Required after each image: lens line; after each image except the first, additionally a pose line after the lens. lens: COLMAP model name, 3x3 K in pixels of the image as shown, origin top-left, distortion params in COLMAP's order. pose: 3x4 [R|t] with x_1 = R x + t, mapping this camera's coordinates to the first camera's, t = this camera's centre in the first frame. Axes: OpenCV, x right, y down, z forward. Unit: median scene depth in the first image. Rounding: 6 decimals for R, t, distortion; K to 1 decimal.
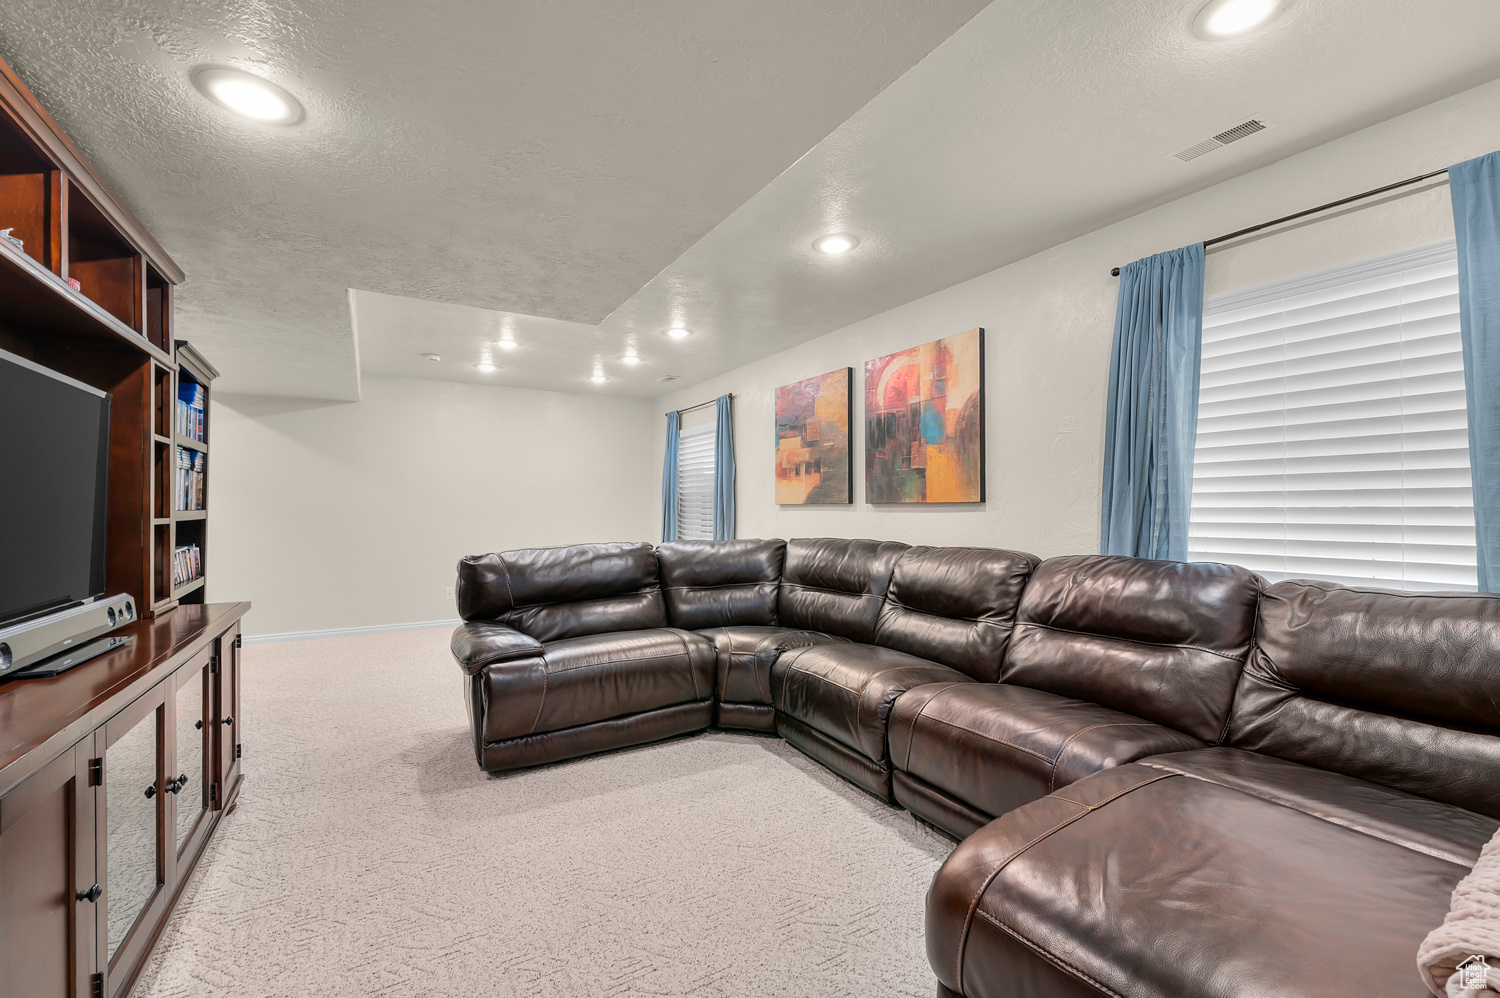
lens RADIAL K [[587.8, 0, 750.0], [0, 587.8, 499.0], [0, 0, 1]] dist [-0.000985, -0.000157]
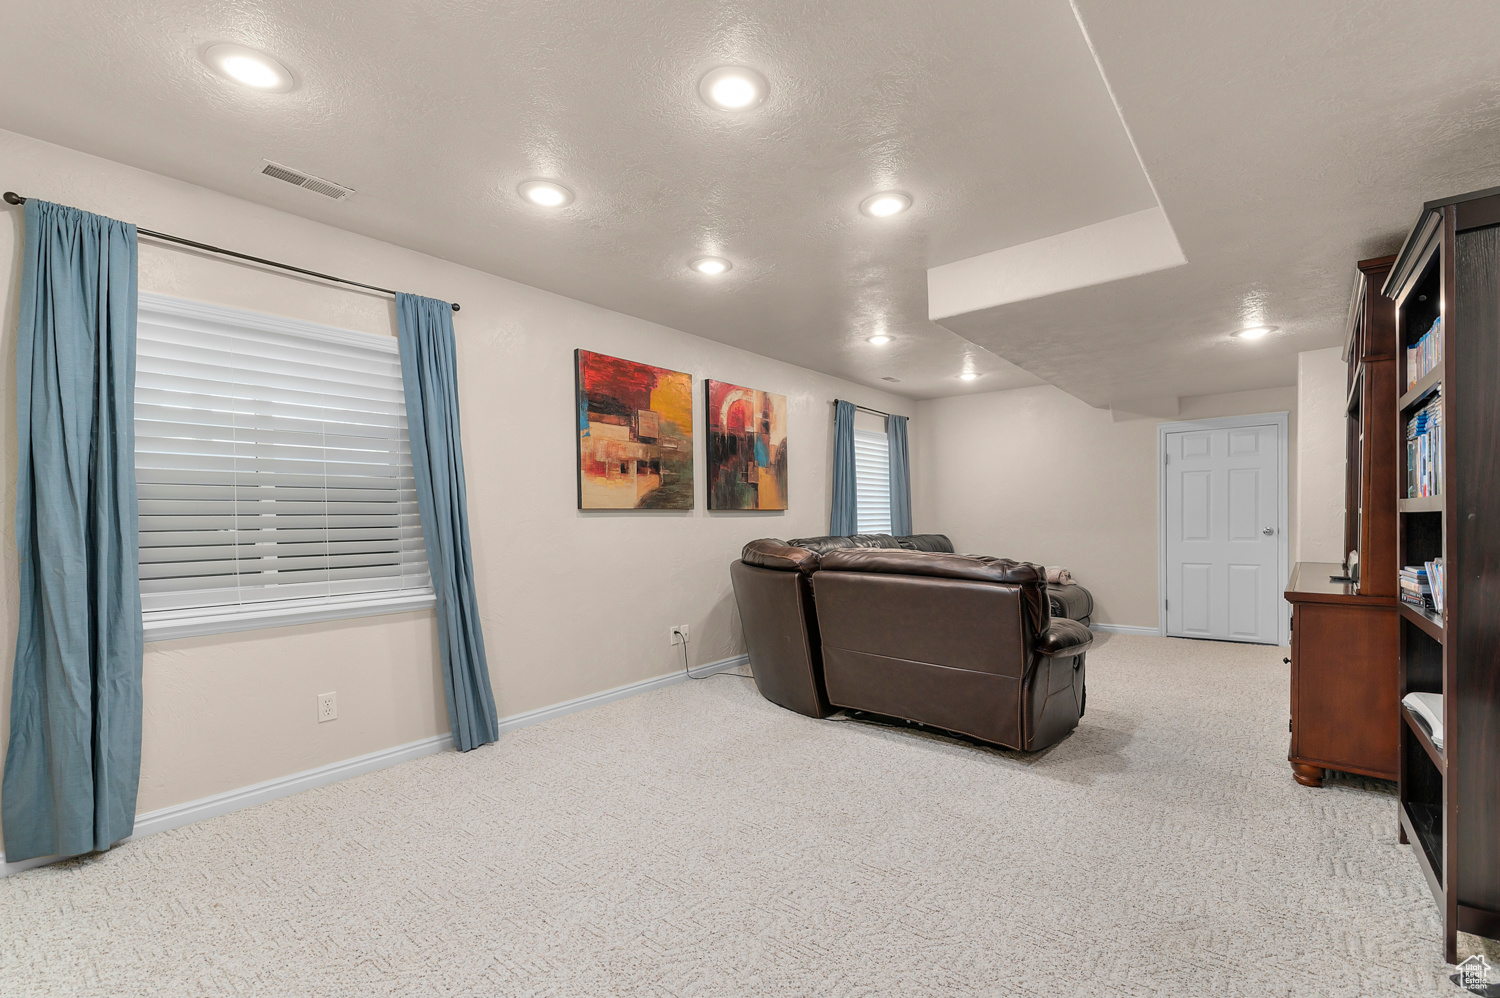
lens RADIAL K [[639.8, 0, 751.1], [0, 639.8, 506.8], [0, 0, 1]] dist [-0.002599, -0.001095]
pose [[-0.286901, 0.026496, 0.957594, -1.016013], [0.000282, 0.999620, -0.027574, 0.037605], [-0.957960, -0.007641, -0.286799, 1.347318]]
